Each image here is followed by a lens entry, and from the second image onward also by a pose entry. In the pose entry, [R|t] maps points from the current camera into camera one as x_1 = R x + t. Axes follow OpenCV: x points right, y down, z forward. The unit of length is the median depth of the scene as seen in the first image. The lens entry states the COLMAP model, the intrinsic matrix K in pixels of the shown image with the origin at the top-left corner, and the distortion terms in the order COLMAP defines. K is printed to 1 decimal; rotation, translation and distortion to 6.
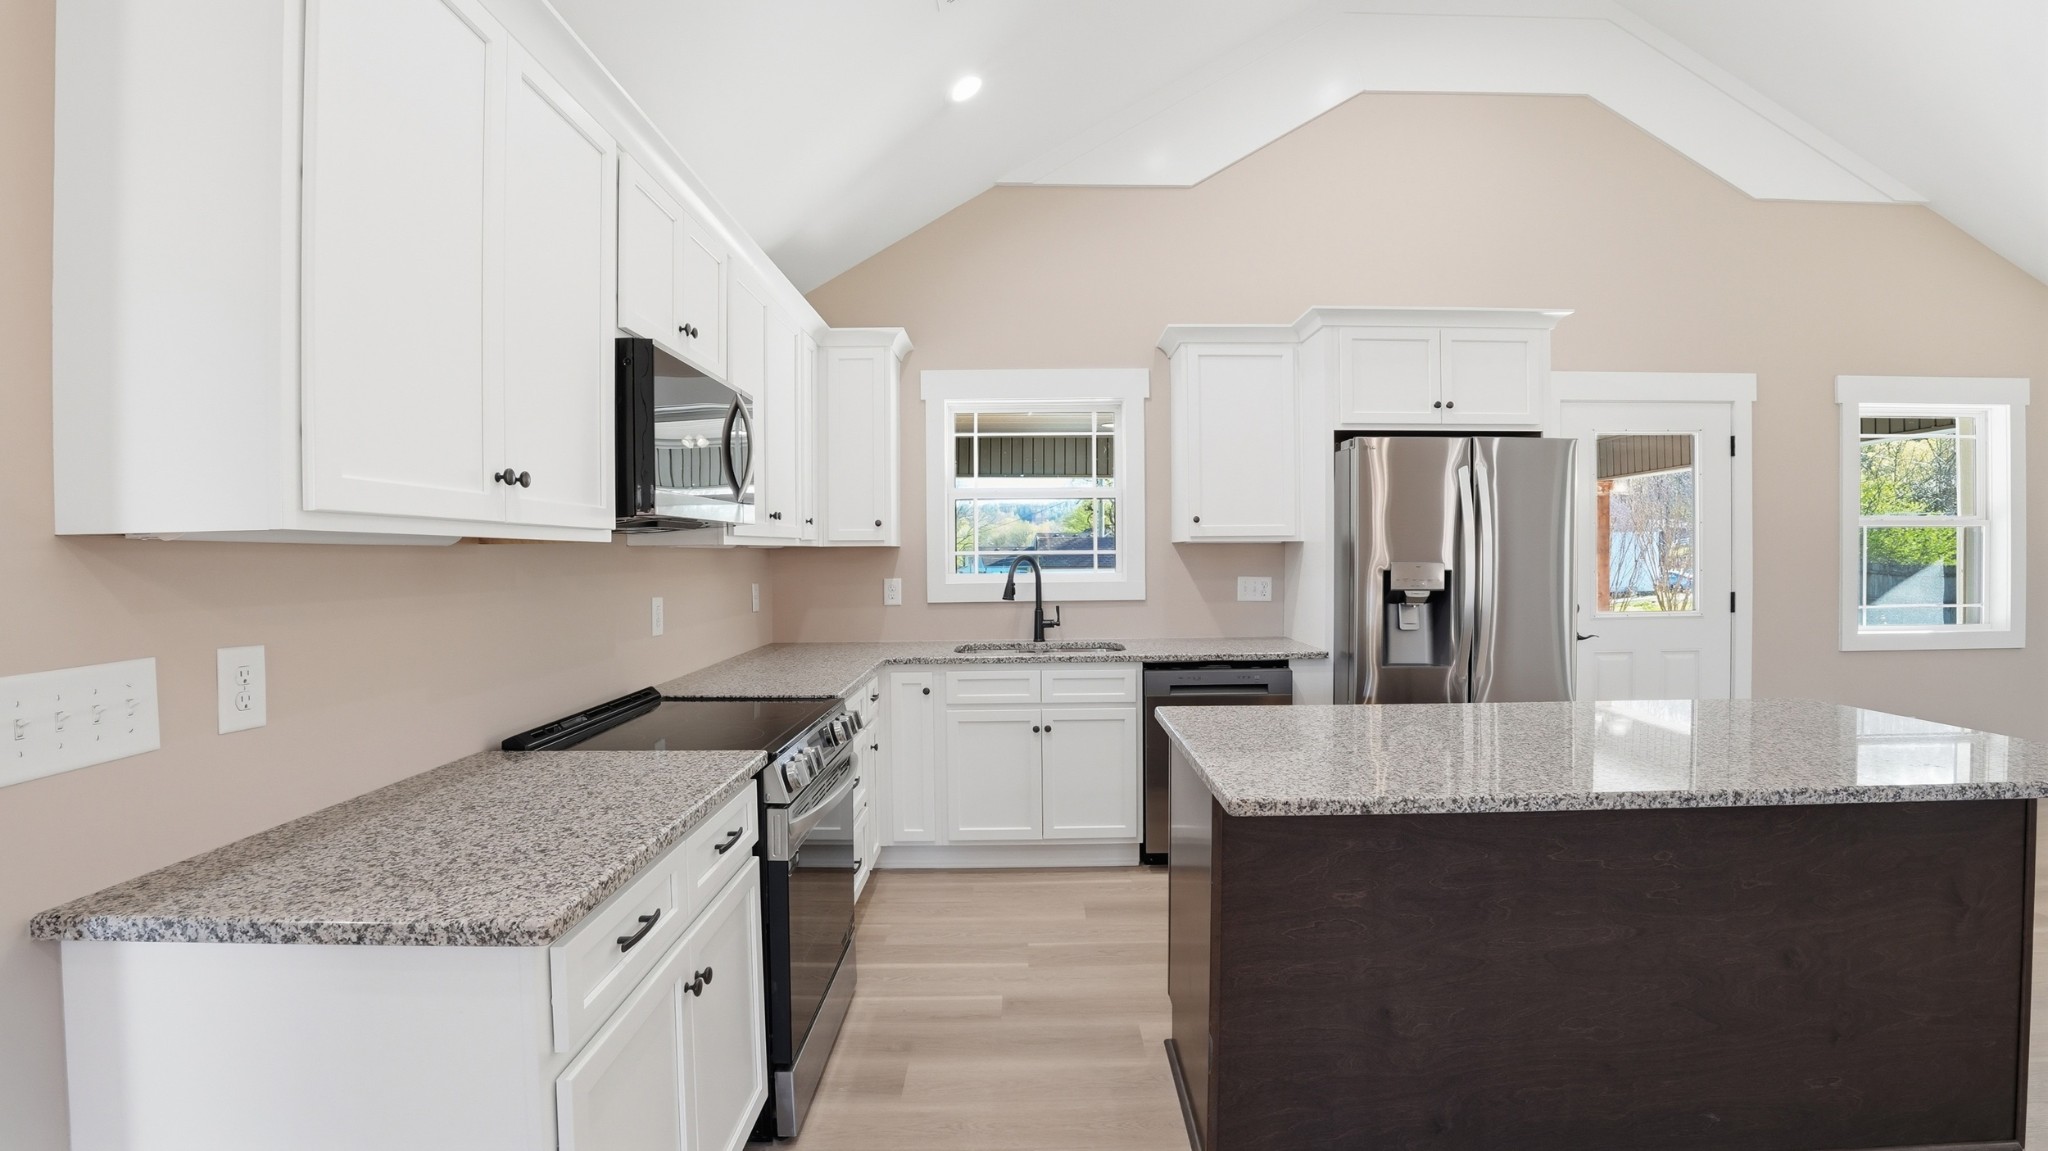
lens RADIAL K [[915.0, 0, 1037.5], [0, 915.0, 561.8], [0, 0, 1]] dist [-0.046529, 0.005683]
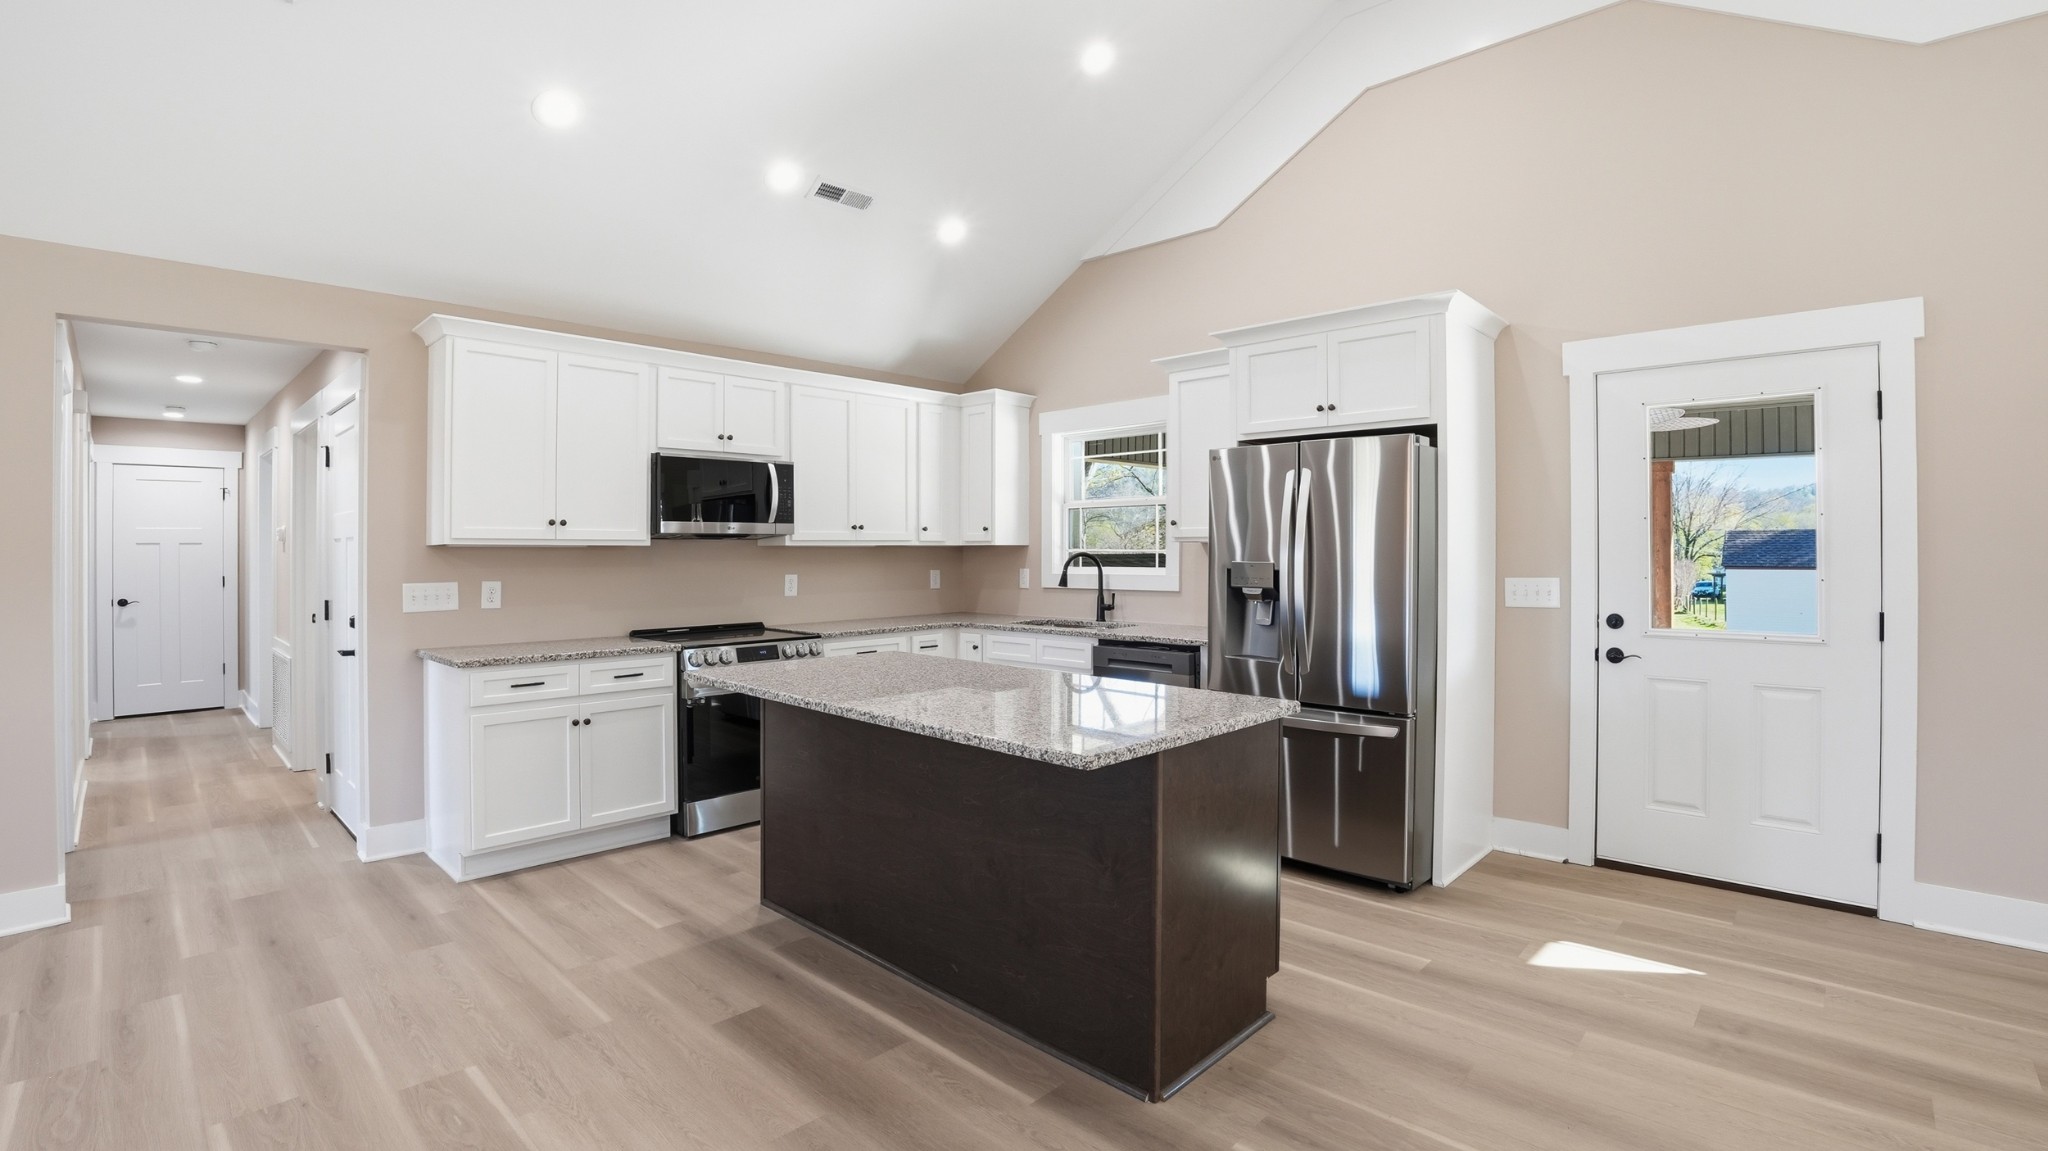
lens RADIAL K [[915.0, 0, 1009.1], [0, 915.0, 552.6], [0, 0, 1]] dist [-0.046529, 0.005683]
pose [[0.705383, 0.007955, -0.708782, 0.814478], [-0.009657, 0.999952, 0.001613, -0.007880], [0.708760, 0.005708, 0.705426, 0.025047]]
